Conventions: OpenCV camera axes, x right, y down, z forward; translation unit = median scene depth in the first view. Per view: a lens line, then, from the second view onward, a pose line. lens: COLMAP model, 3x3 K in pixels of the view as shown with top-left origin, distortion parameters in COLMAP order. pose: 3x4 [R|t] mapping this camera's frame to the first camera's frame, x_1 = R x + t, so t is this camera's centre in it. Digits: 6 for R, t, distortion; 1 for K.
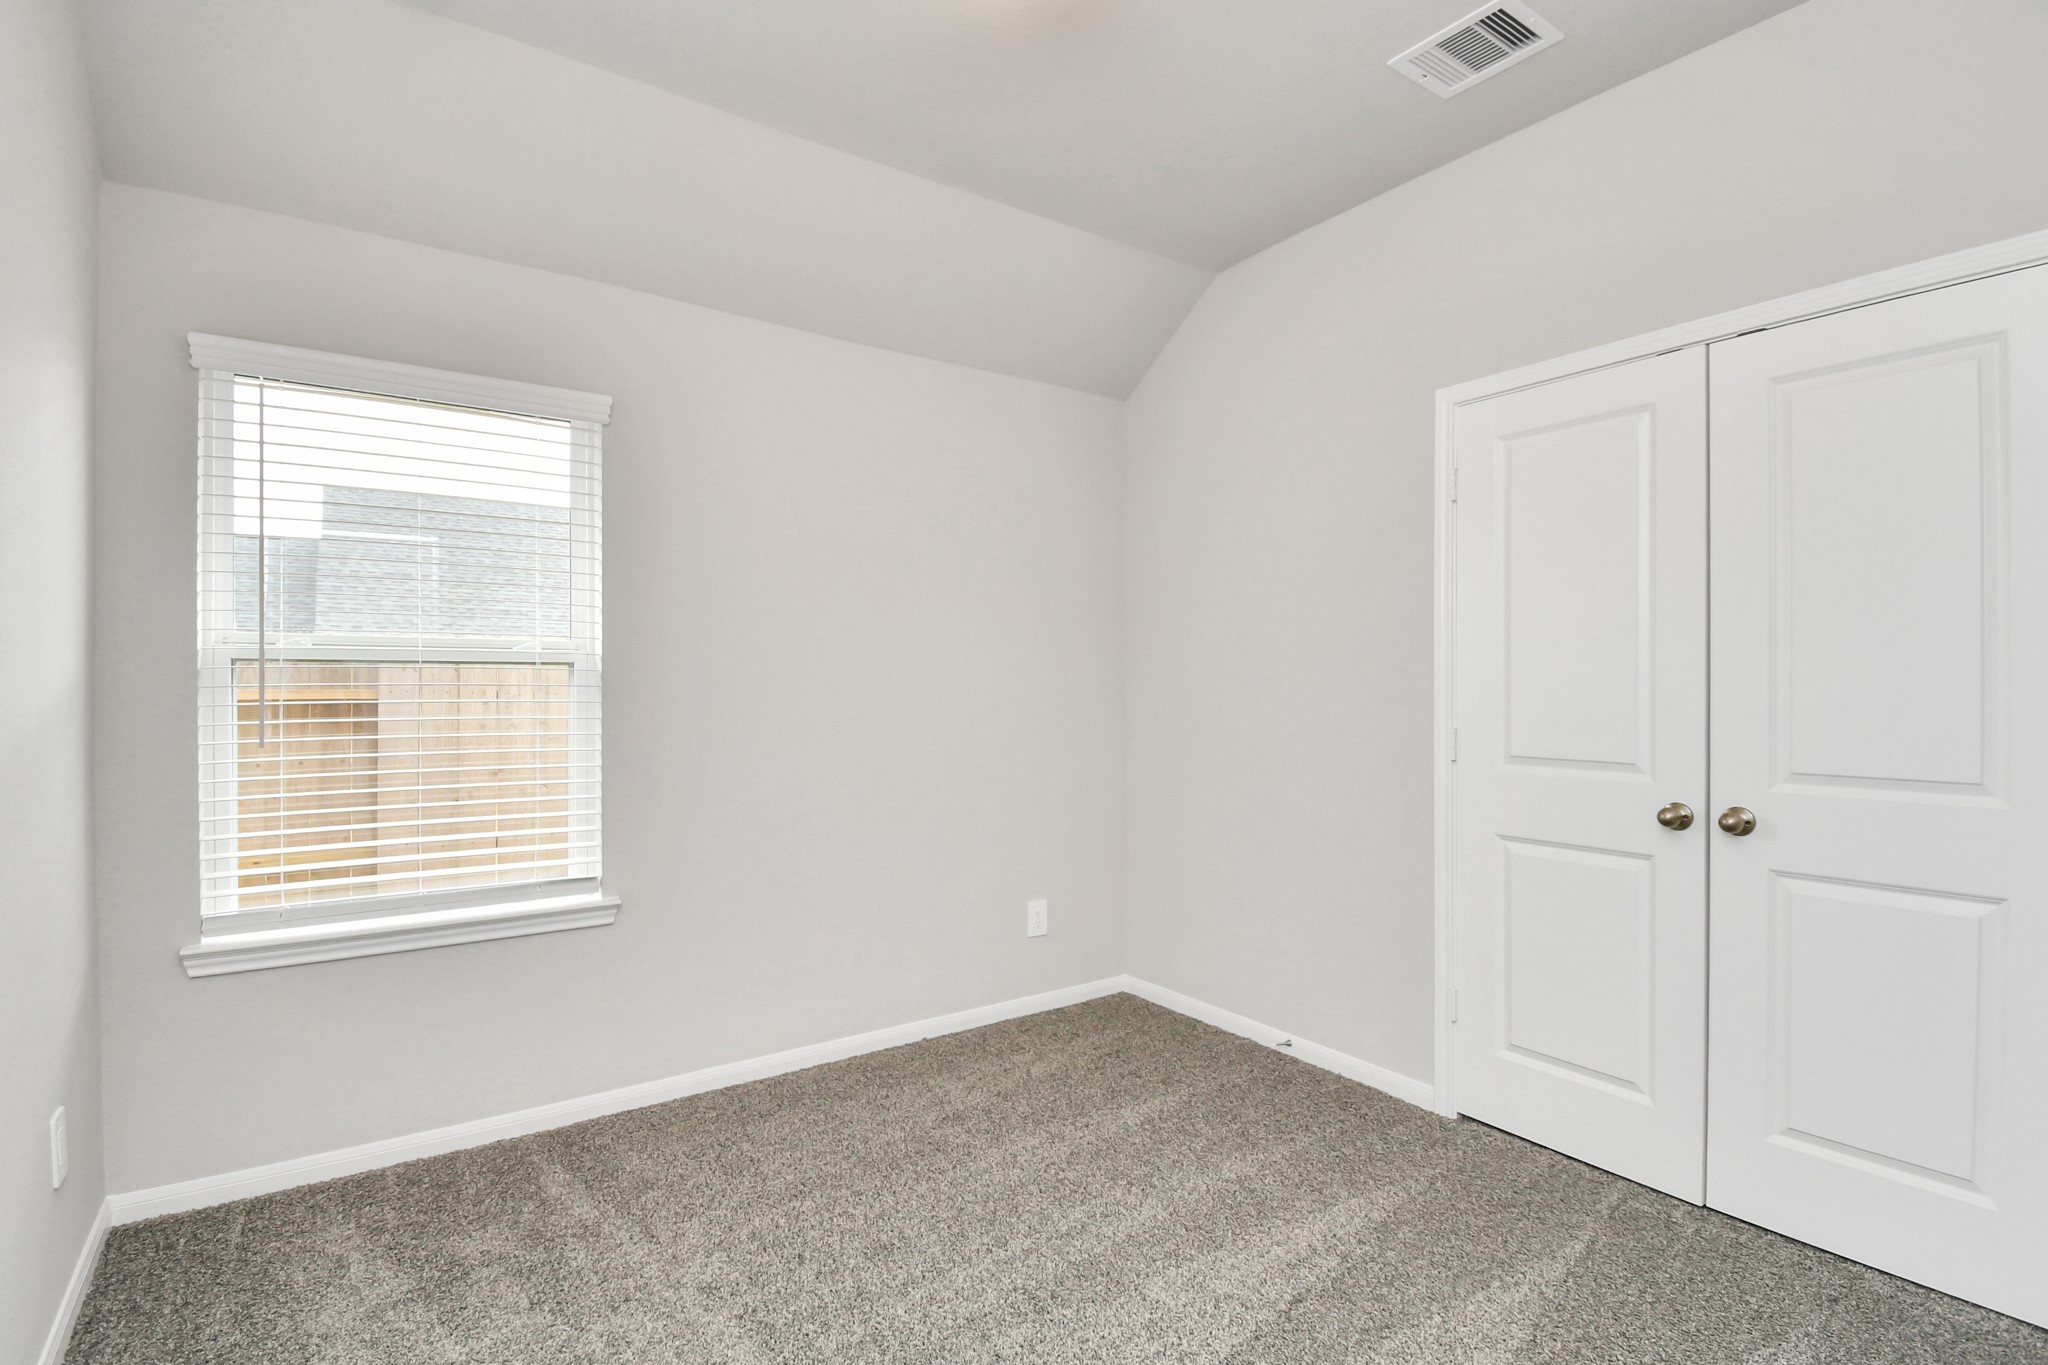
lens RADIAL K [[1001.3, 0, 1032.8], [0, 1001.3, 687.9], [0, 0, 1]] dist [-0.016092, -0.003126]
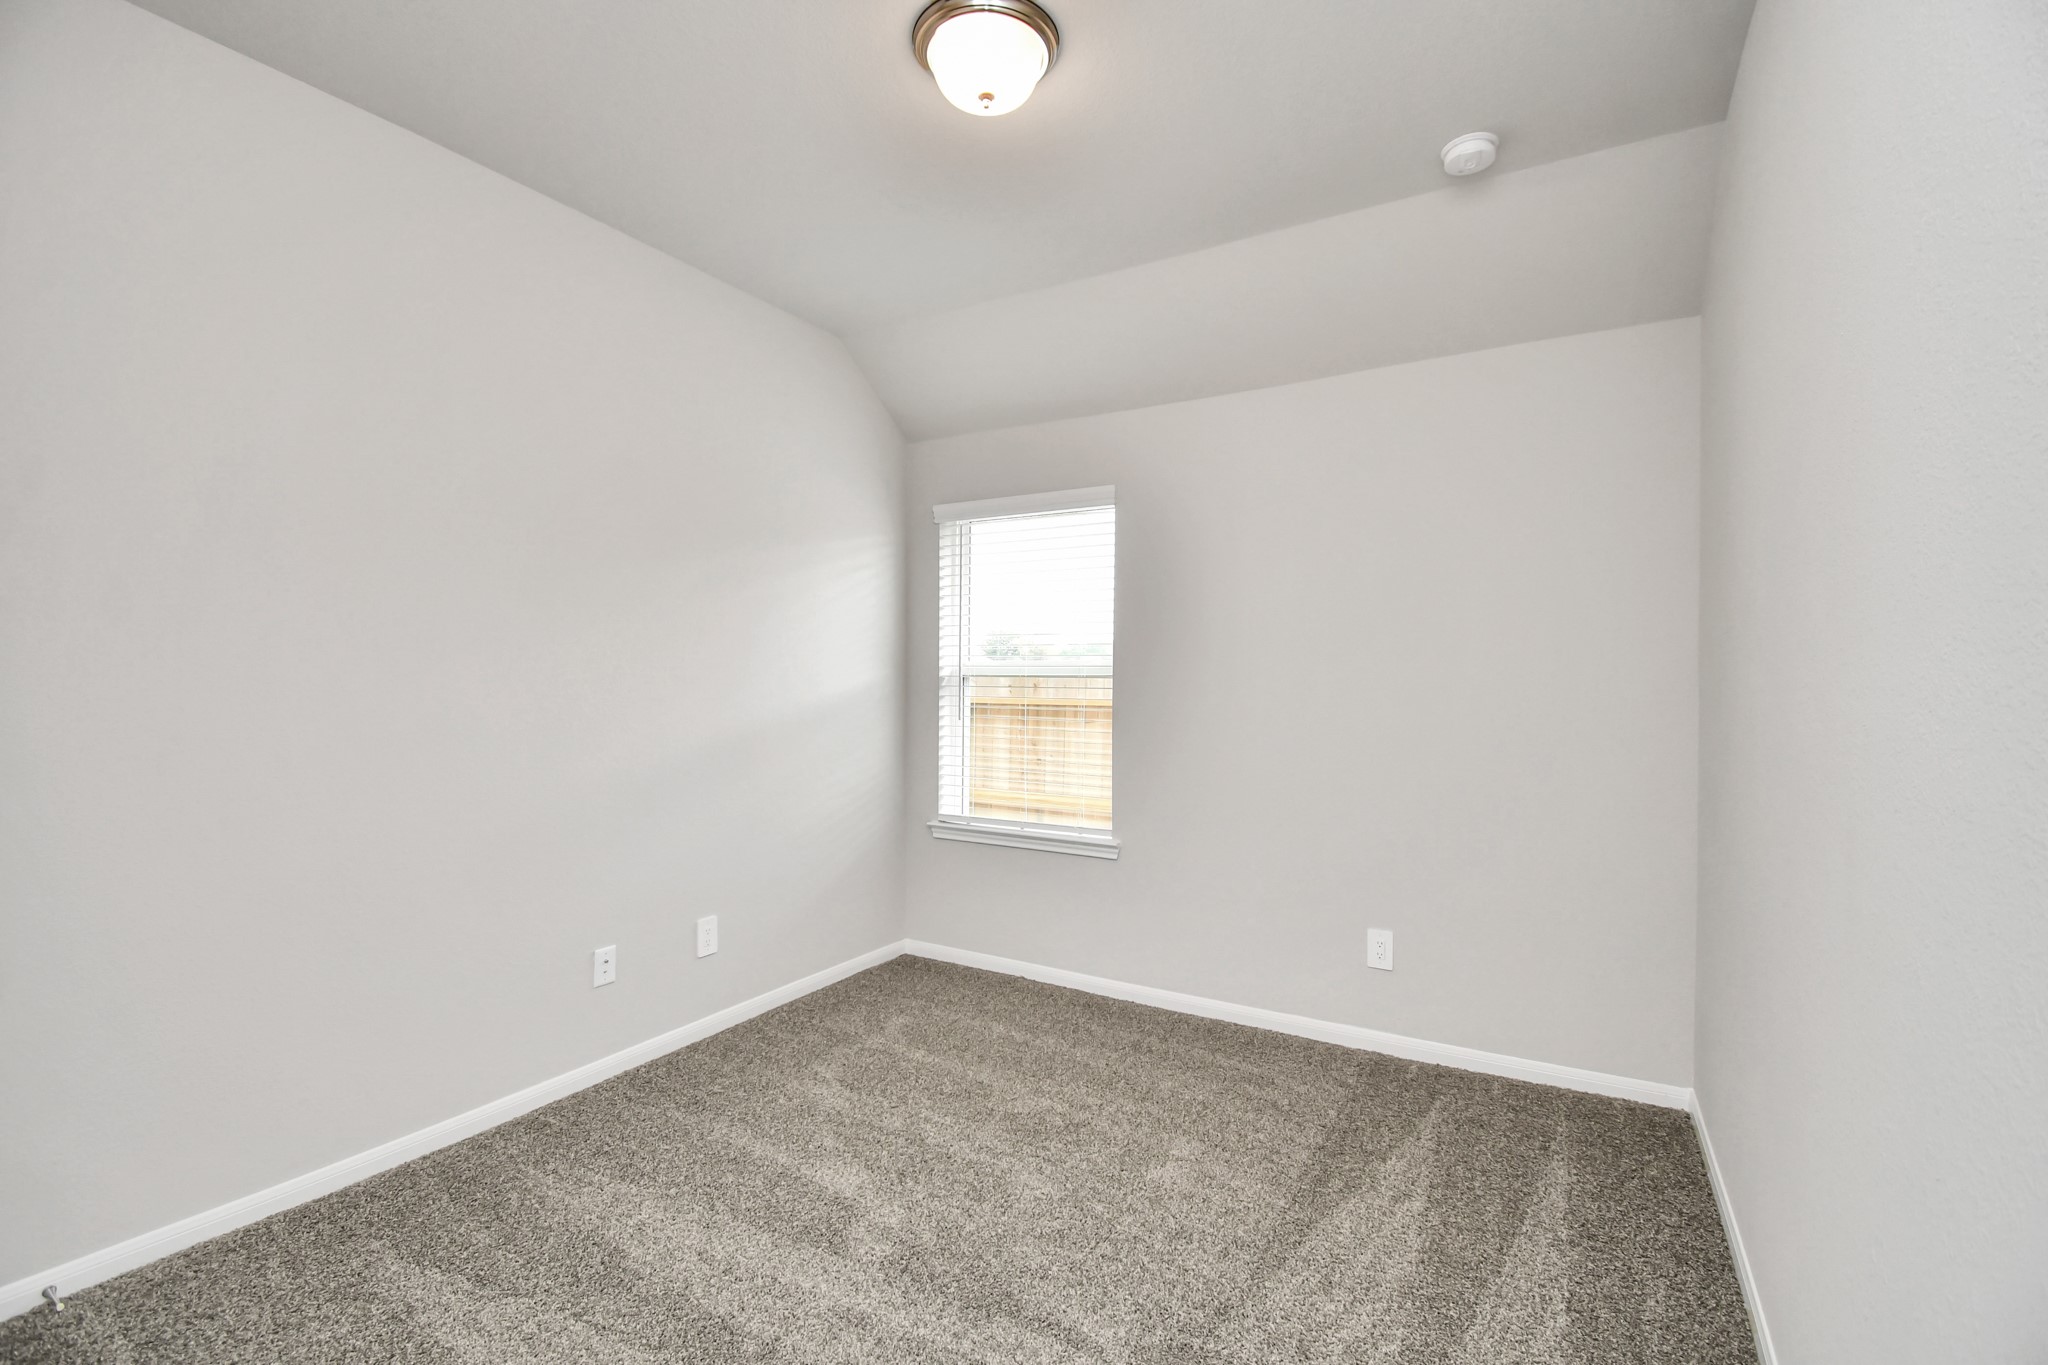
lens RADIAL K [[898.8, 0, 1027.6], [0, 898.8, 678.4], [0, 0, 1]] dist [0.002559, -0.006965]
pose [[0.394647, 0.009182, -0.918787, 0.814889], [-0.010107, 0.999933, 0.005652, -0.031200], [0.918777, 0.007055, 0.394713, 0.454595]]
